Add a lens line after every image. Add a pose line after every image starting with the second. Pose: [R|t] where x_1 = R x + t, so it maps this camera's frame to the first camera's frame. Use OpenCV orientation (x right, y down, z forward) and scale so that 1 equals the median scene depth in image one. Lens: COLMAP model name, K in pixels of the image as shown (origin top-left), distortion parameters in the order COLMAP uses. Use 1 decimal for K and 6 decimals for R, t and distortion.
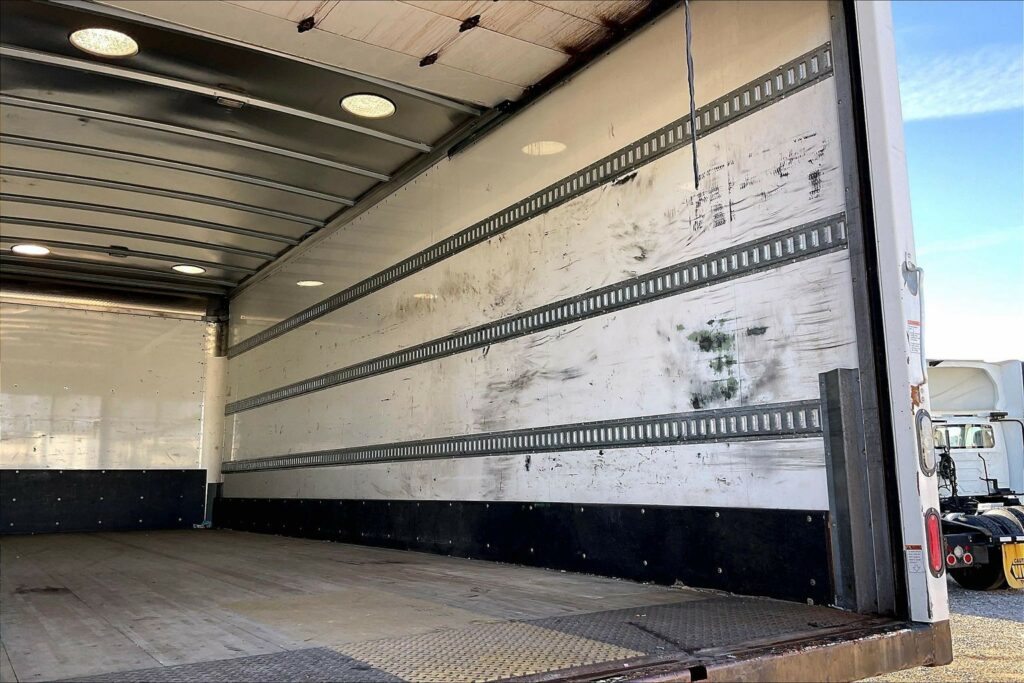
lens RADIAL K [[845.9, 0, 509.3], [0, 845.9, 337.8], [0, 0, 1]] dist [0.107013, -0.197199]
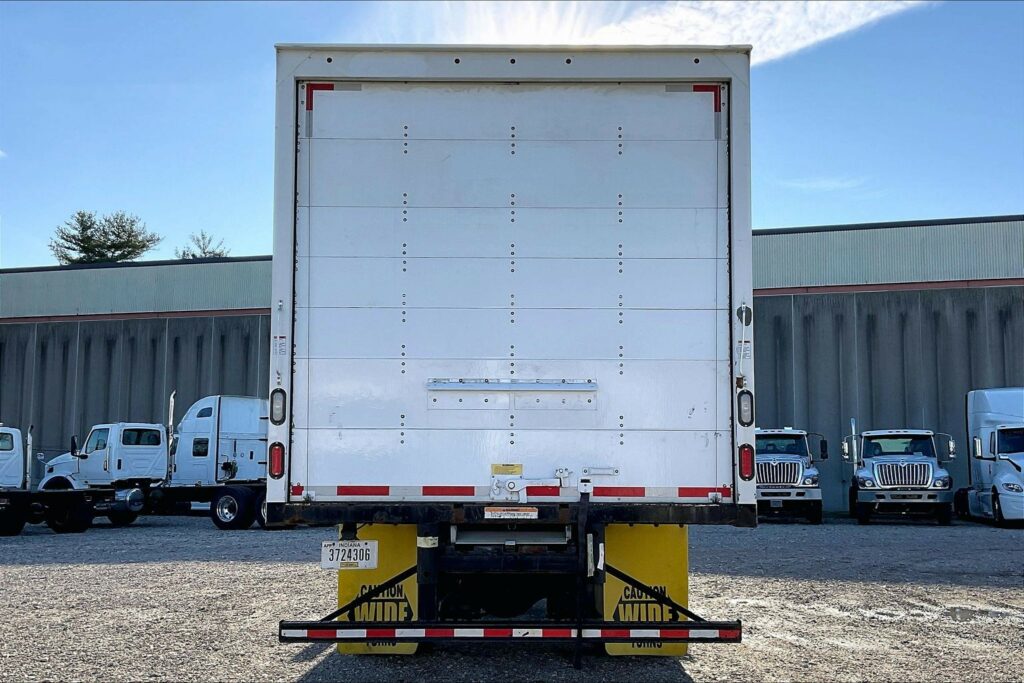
lens RADIAL K [[1135.3, 0, 515.6], [0, 1135.3, 359.6], [0, 0, 1]] dist [0.102534, -0.011097]
pose [[0.834263, -0.036423, -0.550162, 0.855482], [0.074930, 0.996048, 0.047680, -0.080030], [0.546251, -0.081001, 0.833696, -0.768838]]
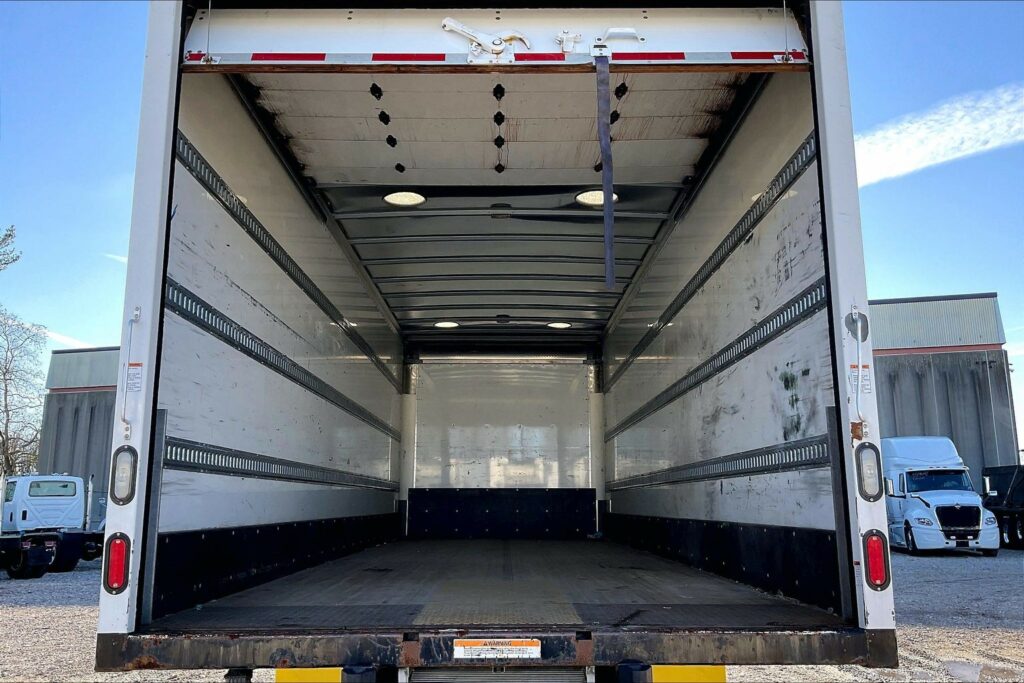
lens RADIAL K [[845.9, 0, 509.3], [0, 845.9, 337.8], [0, 0, 1]] dist [0.107013, -0.197199]
pose [[0.838634, -0.092607, -0.536765, 0.432717], [0.081428, 0.995683, -0.044561, -0.026542], [0.538574, -0.006338, 0.842554, -0.132733]]
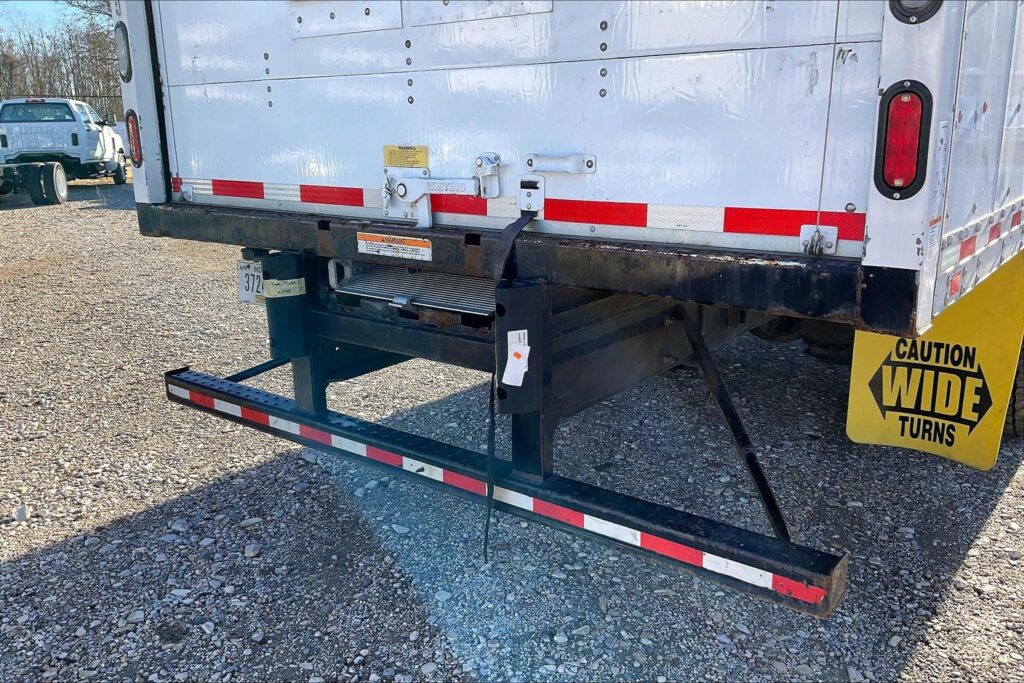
lens RADIAL K [[845.9, 0, 509.3], [0, 845.9, 337.8], [0, 0, 1]] dist [0.107013, -0.197199]
pose [[0.317683, 0.244717, -0.916074, 0.586786], [0.168285, 0.936233, 0.308461, 0.082396], [0.933144, -0.252154, 0.256243, 0.335269]]
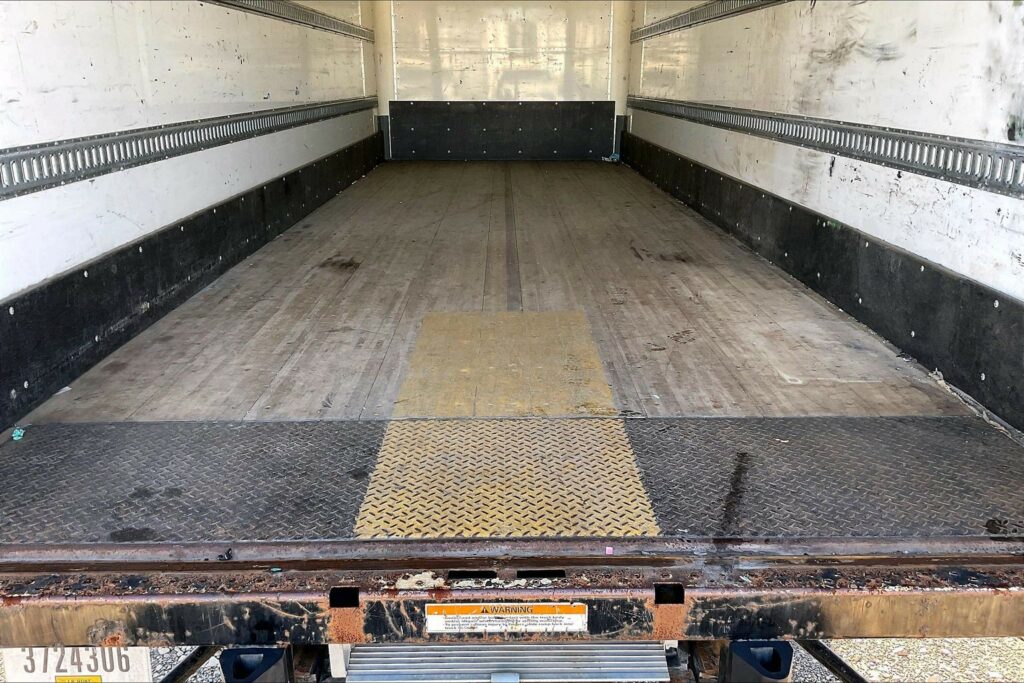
lens RADIAL K [[845.9, 0, 509.3], [0, 845.9, 337.8], [0, 0, 1]] dist [0.107013, -0.197199]
pose [[0.839911, 0.170344, -0.515299, 0.210513], [0.082069, 0.898684, 0.430849, -0.075117], [0.536484, -0.404165, 0.740835, 0.204262]]
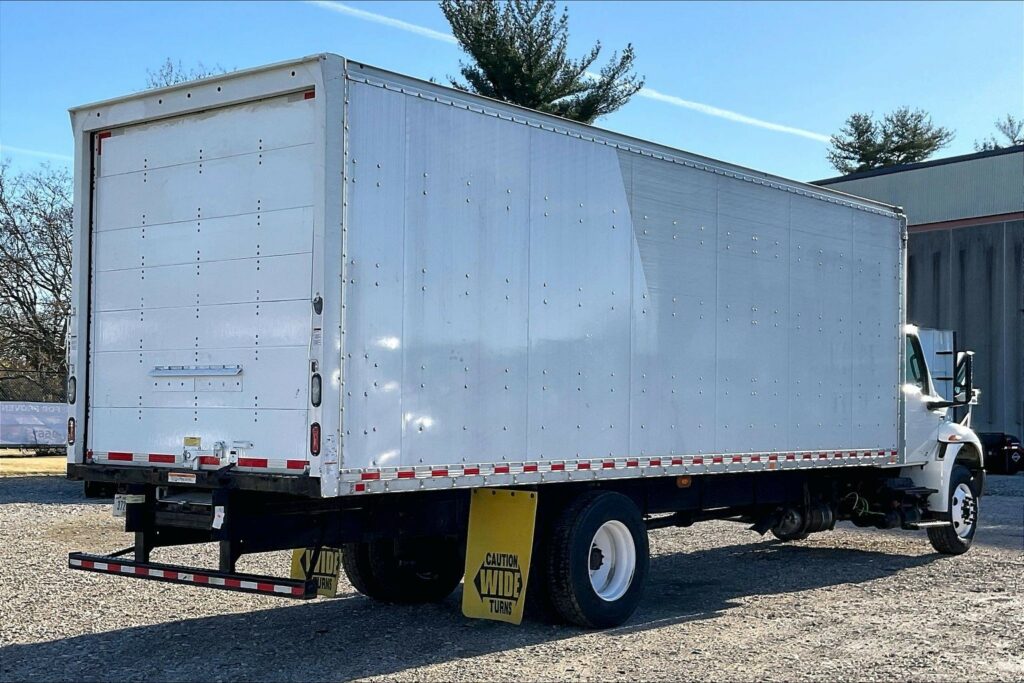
lens RADIAL K [[1387.1, 0, 512.0], [0, 1387.1, 341.5], [0, 0, 1]] dist [0.086820, -0.043430]
pose [[0.288820, -0.024965, -0.957058, 2.248923], [0.145385, 0.989210, 0.018070, 0.010754], [0.946280, -0.144361, 0.289334, 0.310533]]
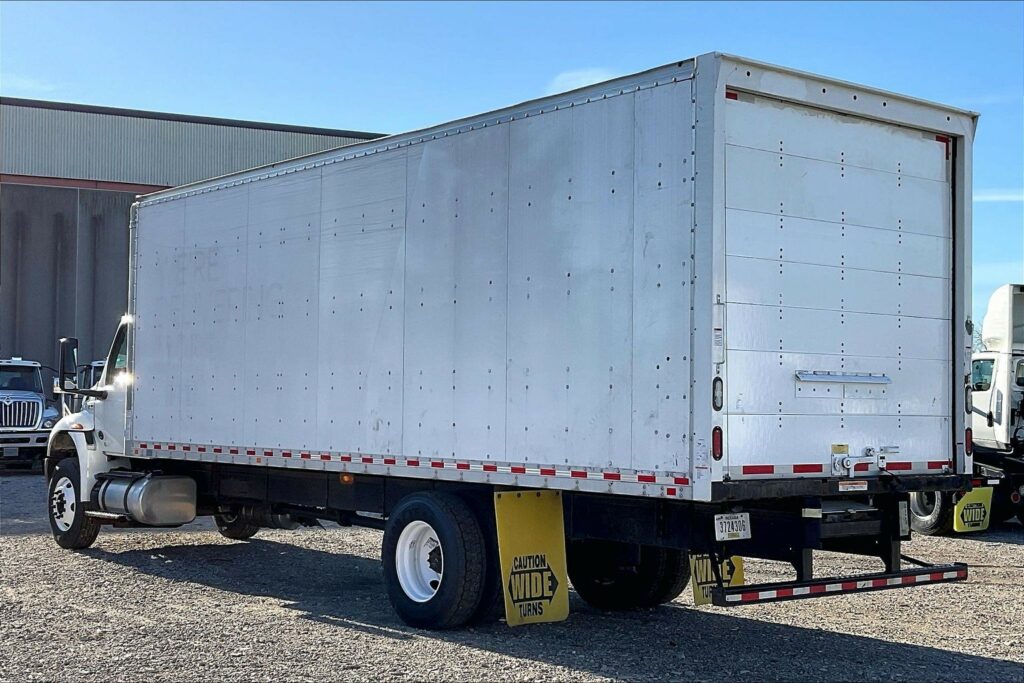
lens RADIAL K [[1416.3, 0, 495.4], [0, 1416.3, 349.8], [0, 0, 1]] dist [0.073700, -0.029087]
pose [[0.995413, 0.031223, 0.090437, -0.696055], [-0.042454, 0.991241, 0.125052, -0.268023], [-0.085740, -0.128318, 0.988020, -1.637120]]
